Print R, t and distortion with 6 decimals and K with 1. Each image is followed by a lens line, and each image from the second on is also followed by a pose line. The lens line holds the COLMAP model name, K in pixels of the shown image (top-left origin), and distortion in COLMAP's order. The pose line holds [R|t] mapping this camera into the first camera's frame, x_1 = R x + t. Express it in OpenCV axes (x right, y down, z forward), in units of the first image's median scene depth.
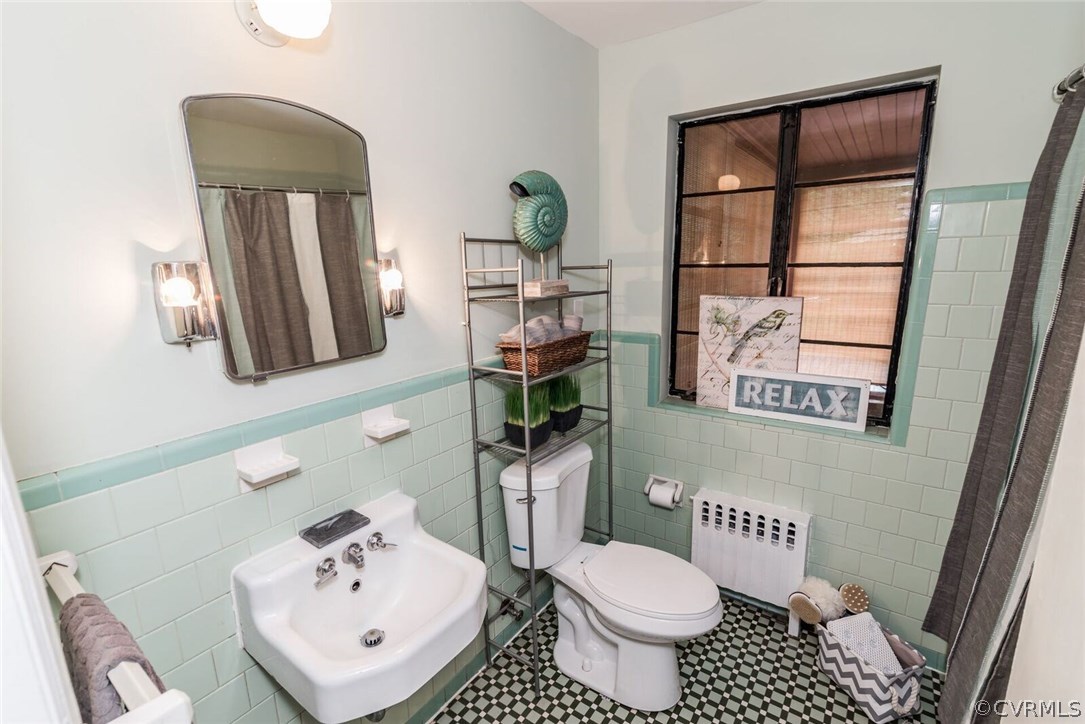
lens RADIAL K [[486.9, 0, 543.2], [0, 486.9, 360.0], [0, 0, 1]] dist [0.001076, -0.000112]
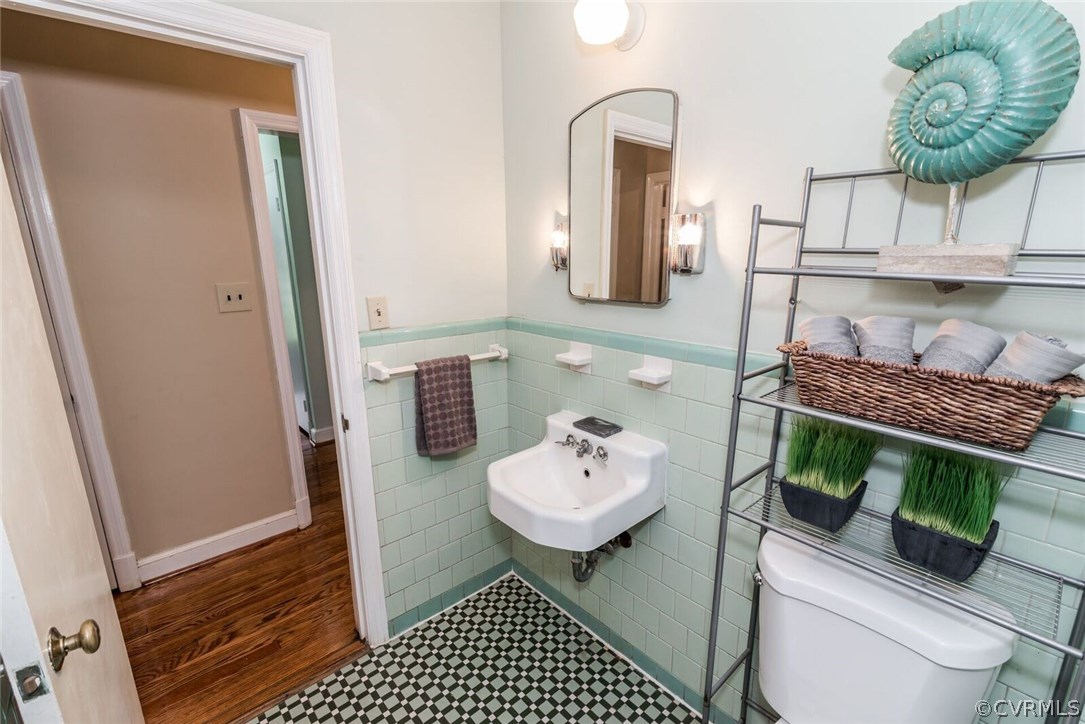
lens RADIAL K [[486.9, 0, 543.2], [0, 486.9, 360.0], [0, 0, 1]] dist [0.001076, -0.000112]
pose [[-0.225758, 0.240287, -0.944084, 0.714667], [-0.175418, 0.943236, 0.282019, -0.151666], [0.958260, 0.229277, -0.170793, 0.928489]]
